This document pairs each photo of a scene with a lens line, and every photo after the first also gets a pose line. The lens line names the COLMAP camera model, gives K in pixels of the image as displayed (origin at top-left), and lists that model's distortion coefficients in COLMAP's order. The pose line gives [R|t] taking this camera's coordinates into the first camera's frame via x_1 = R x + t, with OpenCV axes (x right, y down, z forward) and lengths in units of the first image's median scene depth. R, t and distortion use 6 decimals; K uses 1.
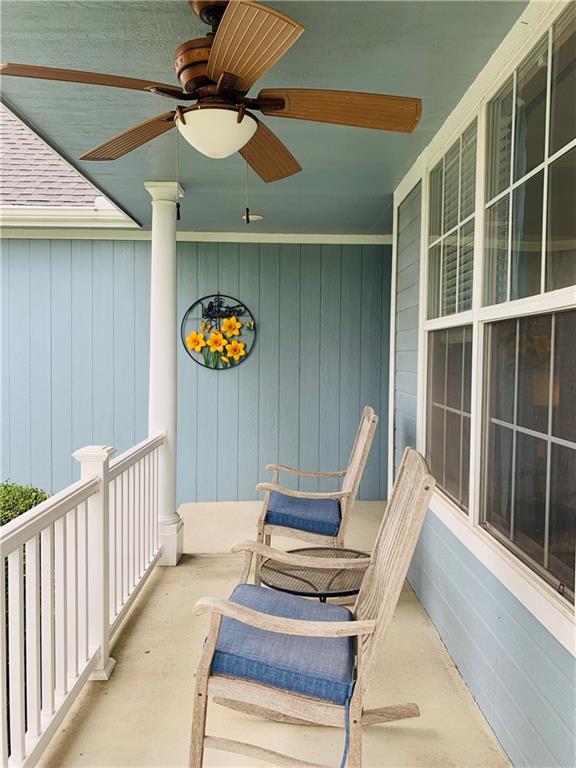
lens RADIAL K [[593.6, 0, 287.7], [0, 593.6, 384.5], [0, 0, 1]] dist [-0.012294, -0.019624]
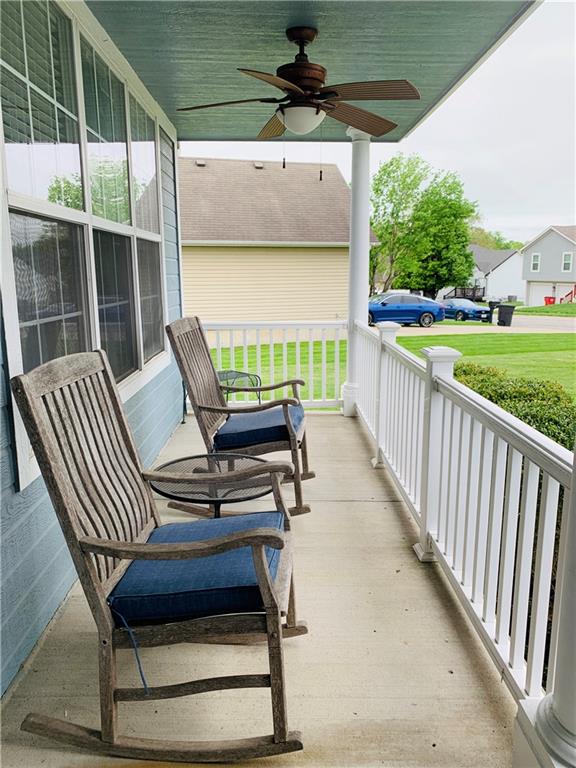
lens RADIAL K [[593.6, 0, 288.1], [0, 593.6, 385.3], [0, 0, 1]] dist [-0.012294, -0.019624]
pose [[-0.999937, -0.010391, -0.004167, -0.058588], [-0.011081, 0.971728, 0.235845, -0.063048], [0.001599, 0.235876, -0.971782, 1.990910]]
